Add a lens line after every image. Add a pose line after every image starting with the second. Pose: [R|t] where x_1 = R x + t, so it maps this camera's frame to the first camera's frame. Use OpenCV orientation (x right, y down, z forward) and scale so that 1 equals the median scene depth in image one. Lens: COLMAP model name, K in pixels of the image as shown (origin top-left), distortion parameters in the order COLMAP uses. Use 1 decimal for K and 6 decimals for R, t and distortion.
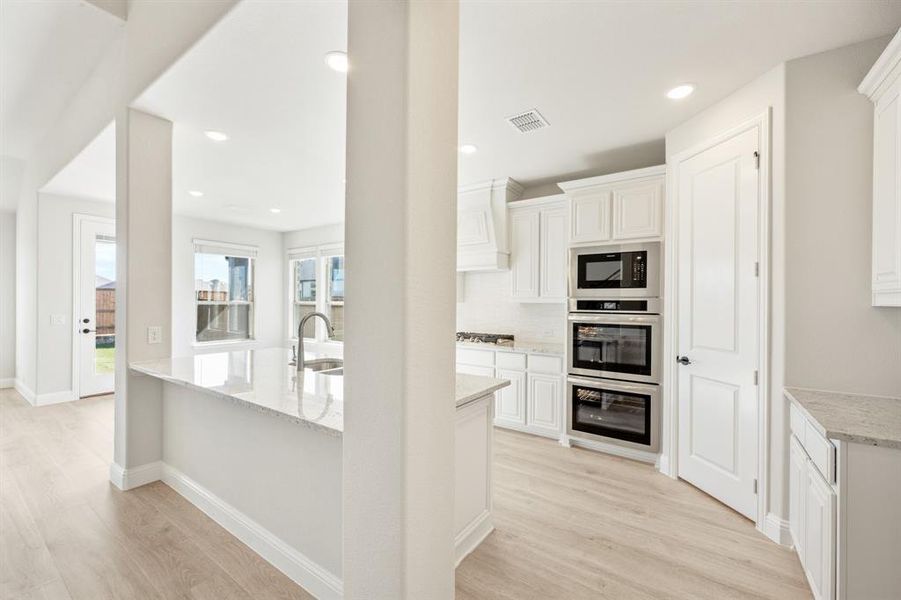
lens RADIAL K [[362.5, 0, 447.4], [0, 362.5, 302.9], [0, 0, 1]] dist [0.002714, 0.000135]
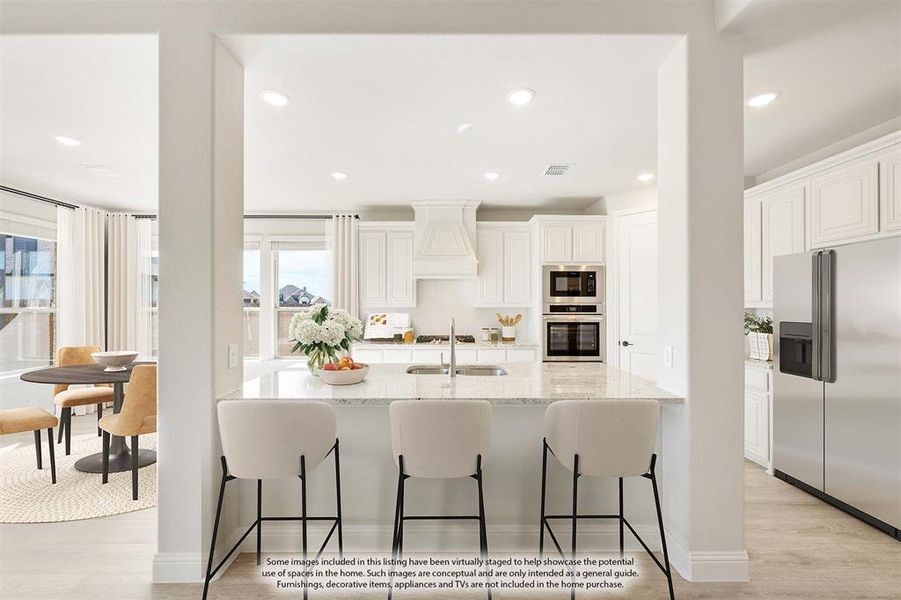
lens RADIAL K [[362.5, 0, 449.1], [0, 362.5, 302.3], [0, 0, 1]] dist [0.002714, 0.000135]
pose [[0.814869, -0.002250, 0.579640, -0.753201], [0.008364, 0.999934, -0.007877, -0.010925], [-0.579584, 0.011267, 0.814835, 0.138145]]
